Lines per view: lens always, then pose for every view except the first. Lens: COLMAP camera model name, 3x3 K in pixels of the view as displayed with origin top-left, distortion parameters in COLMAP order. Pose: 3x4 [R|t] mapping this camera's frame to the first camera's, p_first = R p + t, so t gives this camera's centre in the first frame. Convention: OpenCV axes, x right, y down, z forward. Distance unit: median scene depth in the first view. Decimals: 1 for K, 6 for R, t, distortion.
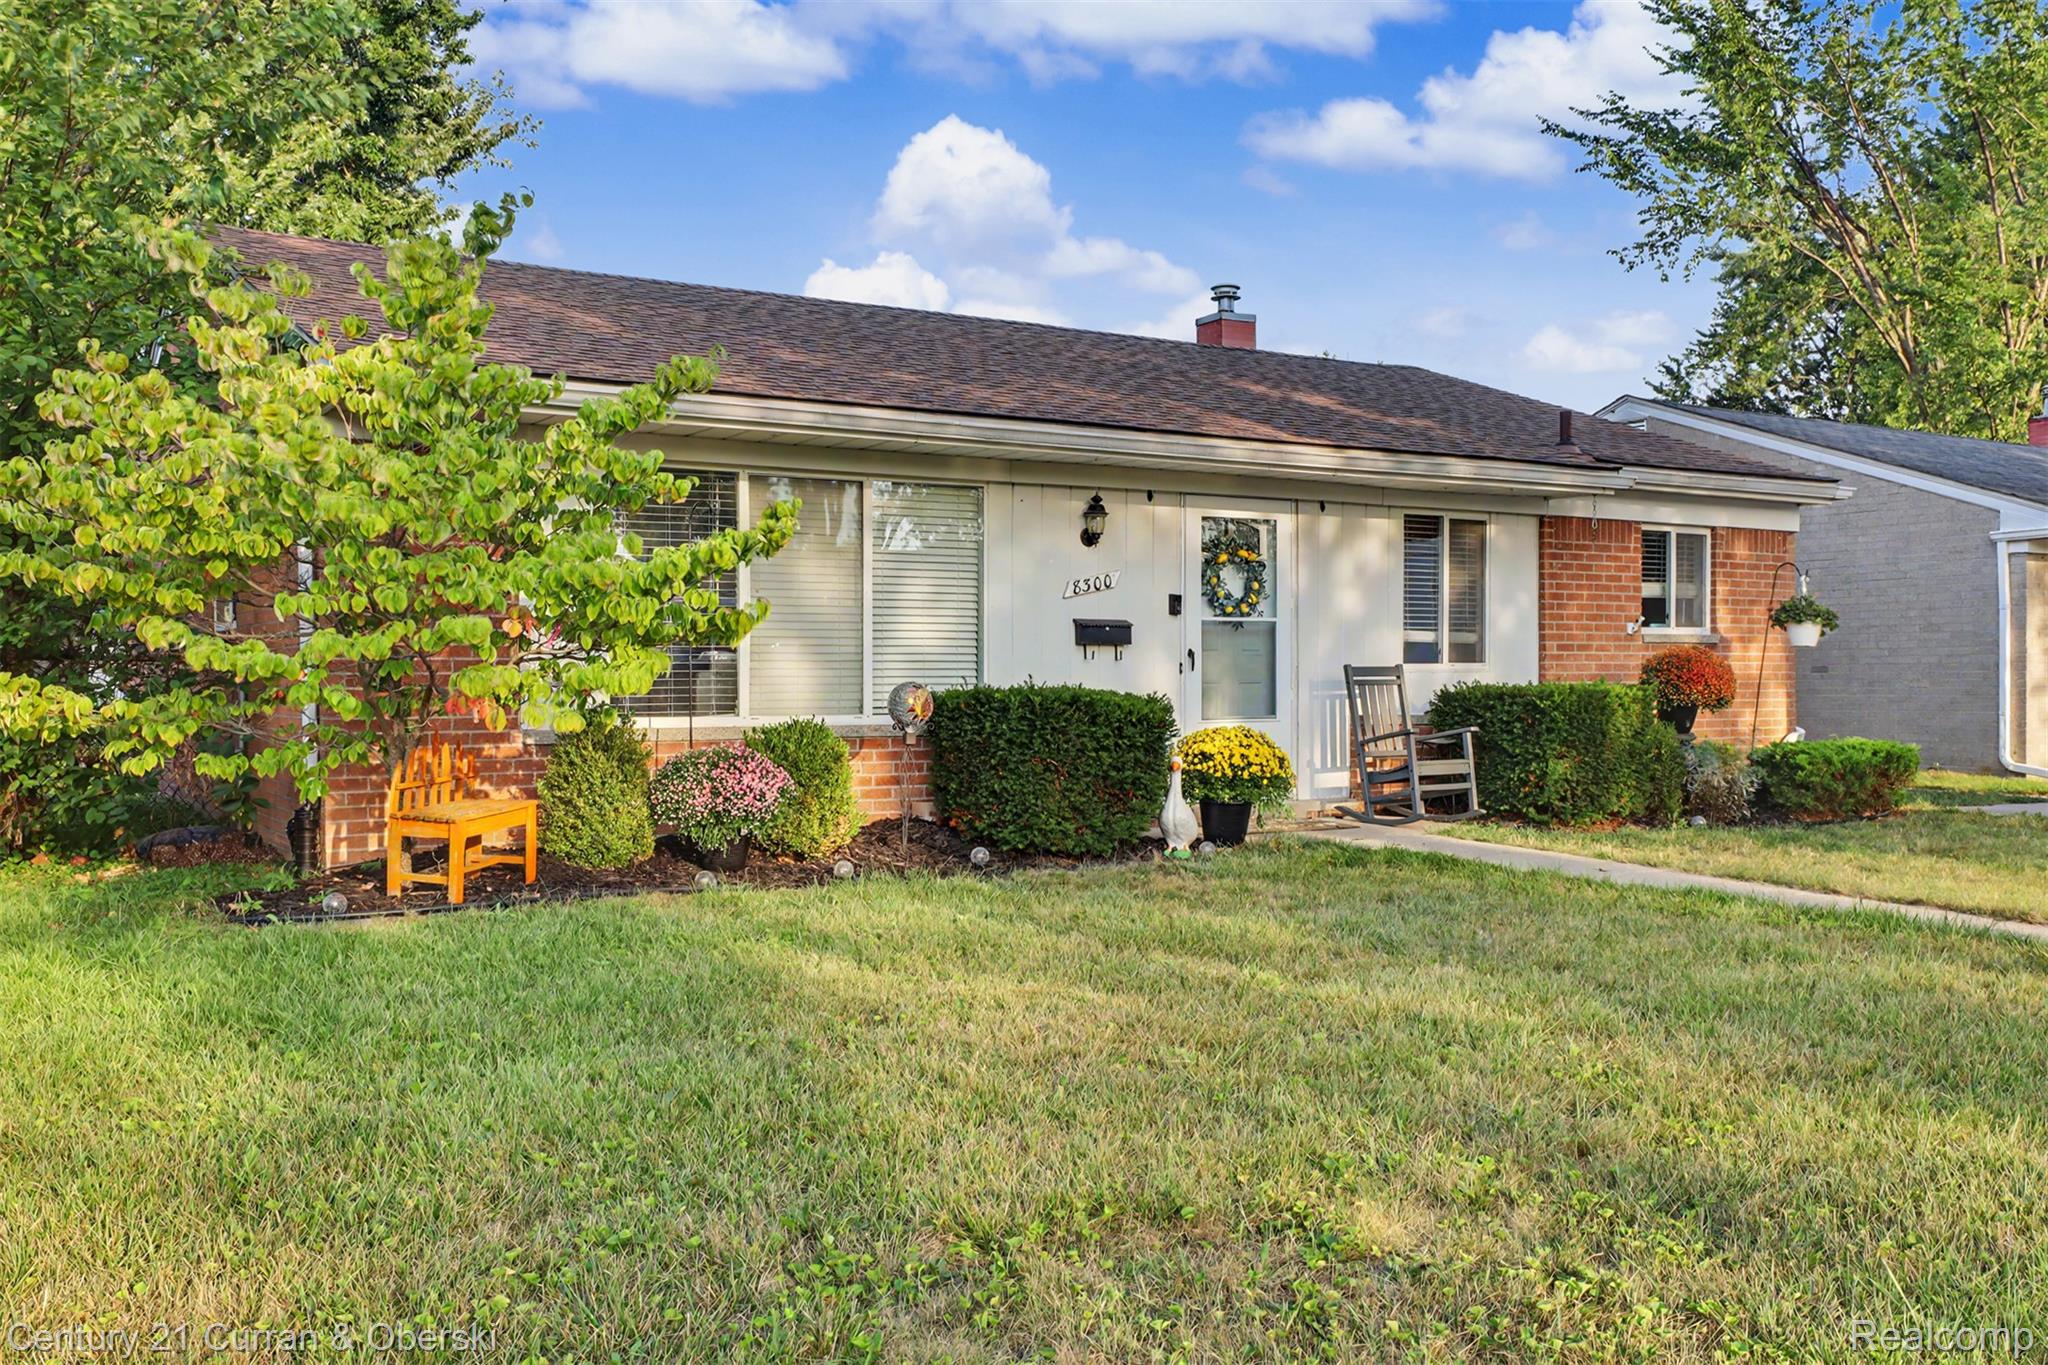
lens RADIAL K [[1848.4, 0, 1024.0], [0, 1848.4, 682.5], [0, 0, 1]] dist [0.001276, 0.003260]
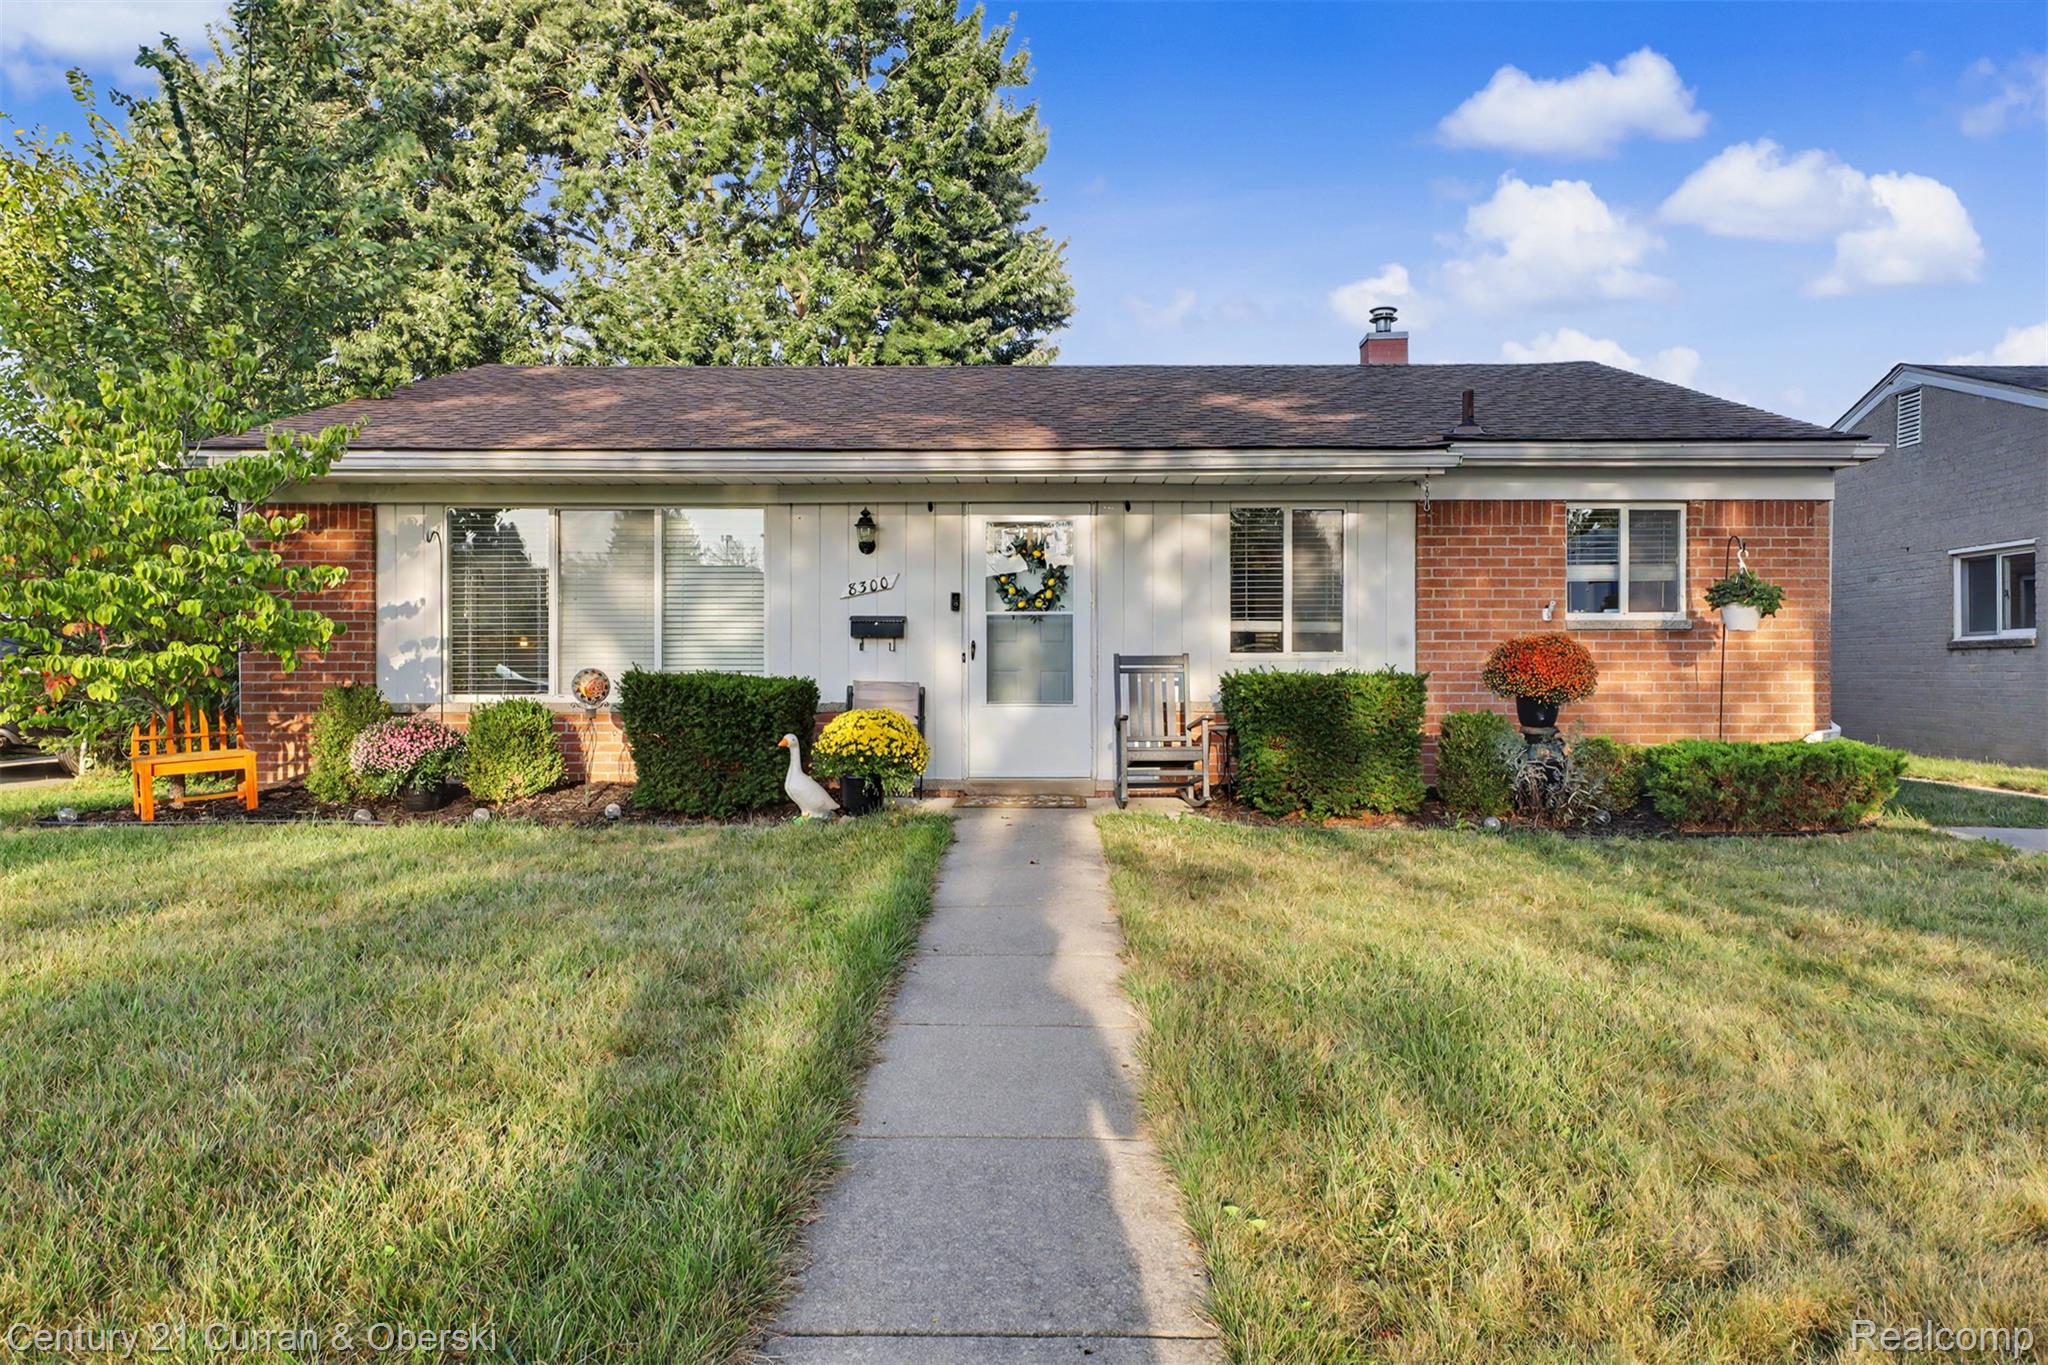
lens RADIAL K [[1358.5, 0, 1024.0], [0, 1358.5, 682.5], [0, 0, 1]] dist [0.001393, -0.002034]
pose [[0.838704, 0.006216, -0.544552, 0.538025], [-0.002605, 0.999969, 0.007403, 0.000993], [0.544581, -0.004790, 0.838695, 0.306056]]
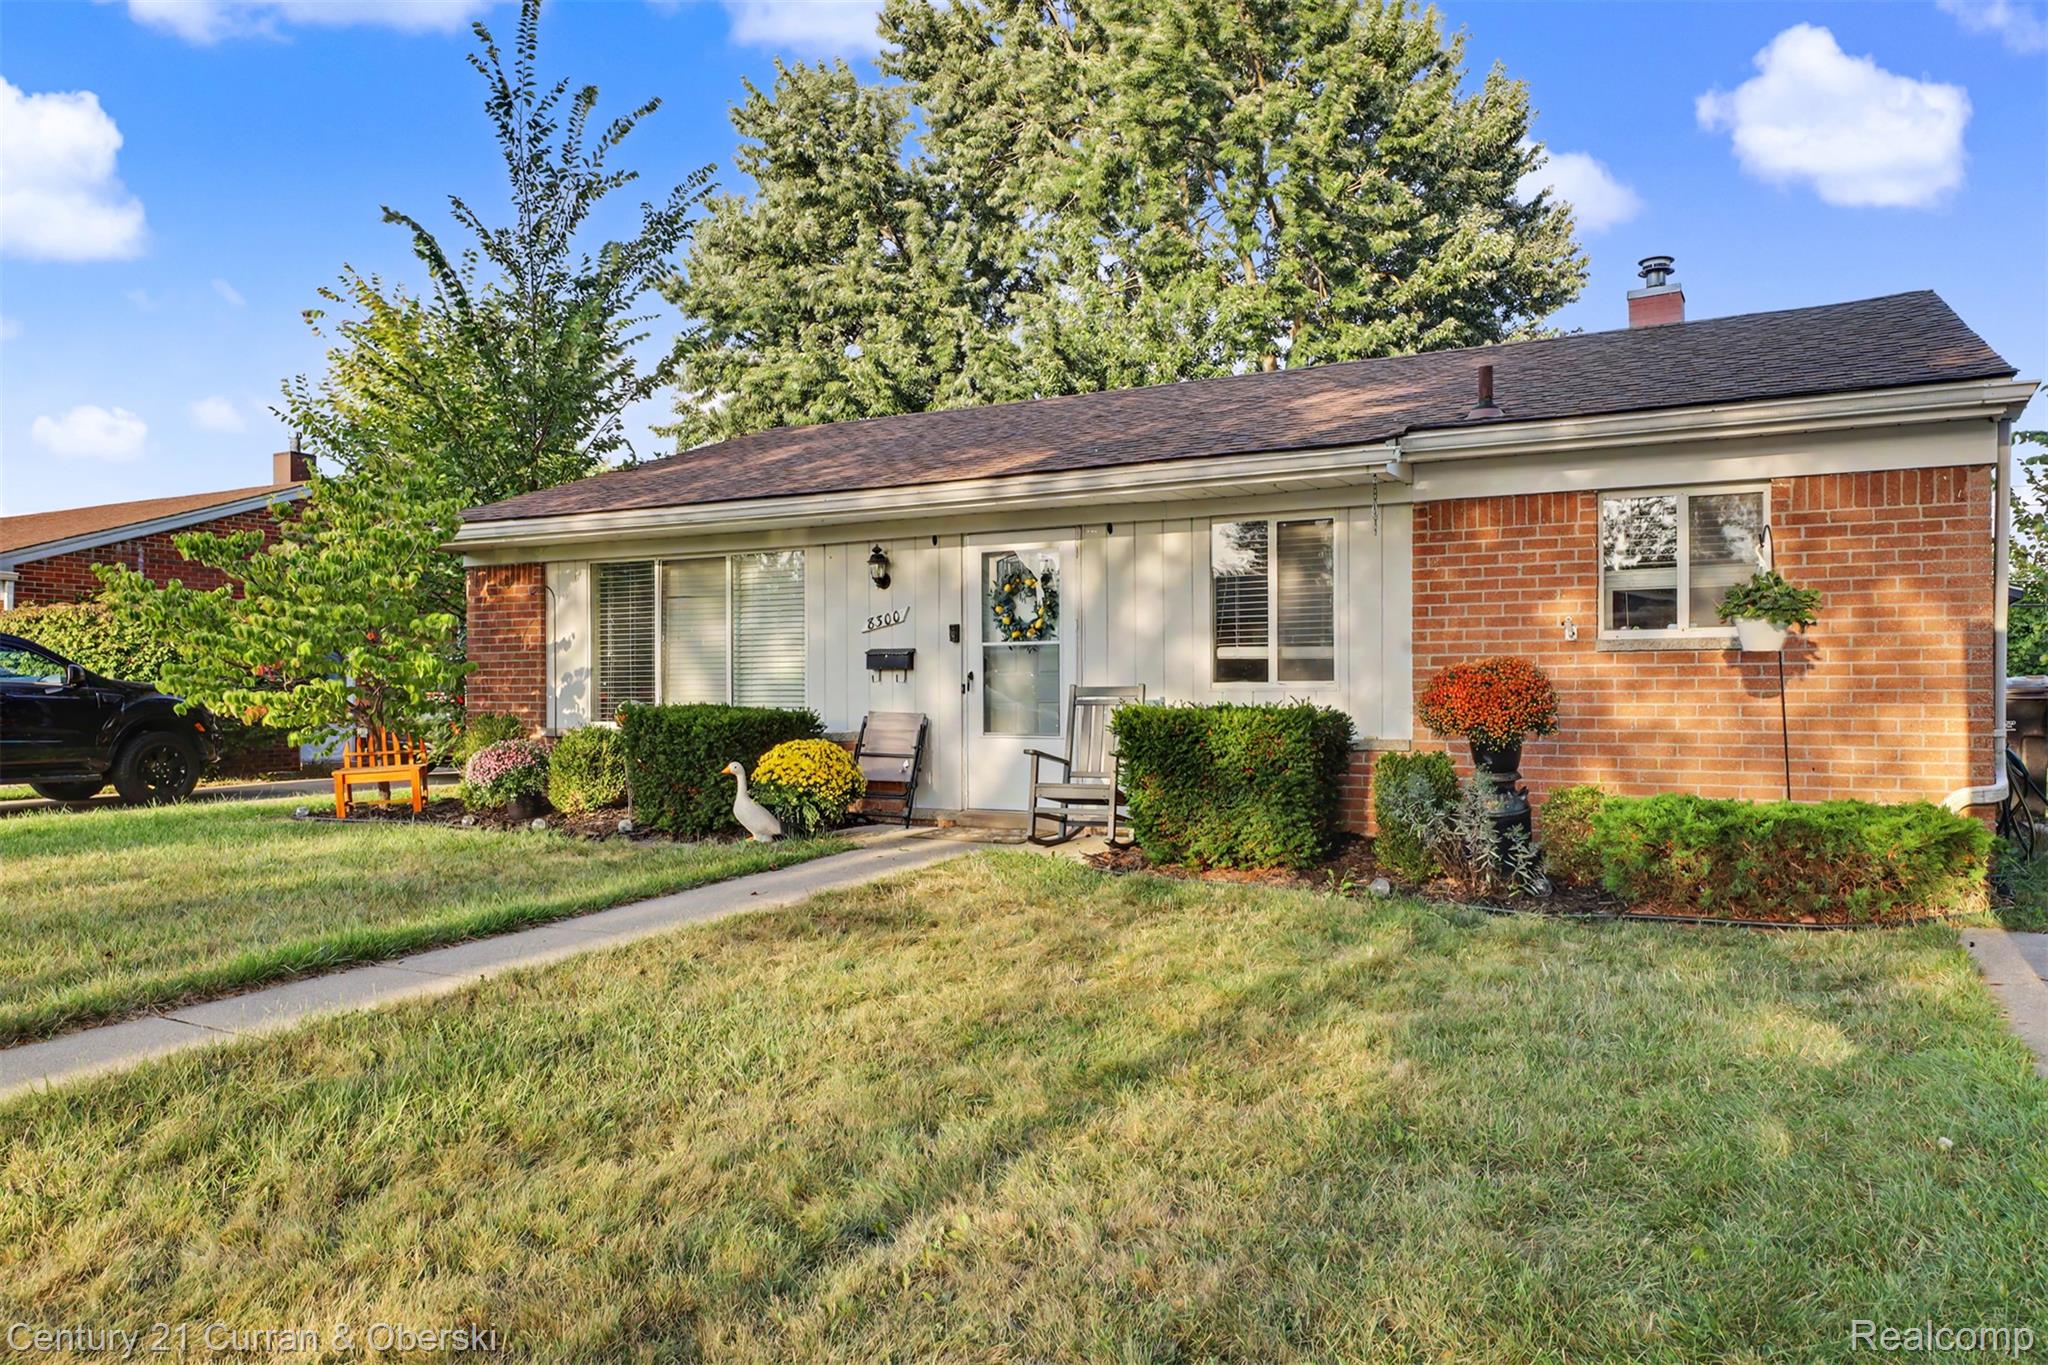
lens RADIAL K [[1379.1, 0, 1024.0], [0, 1379.1, 682.5], [0, 0, 1]] dist [0.003394, 0.000345]
pose [[0.484262, -0.004178, -0.874913, 0.799284], [0.000949, 0.999991, -0.004250, -0.007560], [0.874923, 0.001228, 0.484261, 0.589381]]
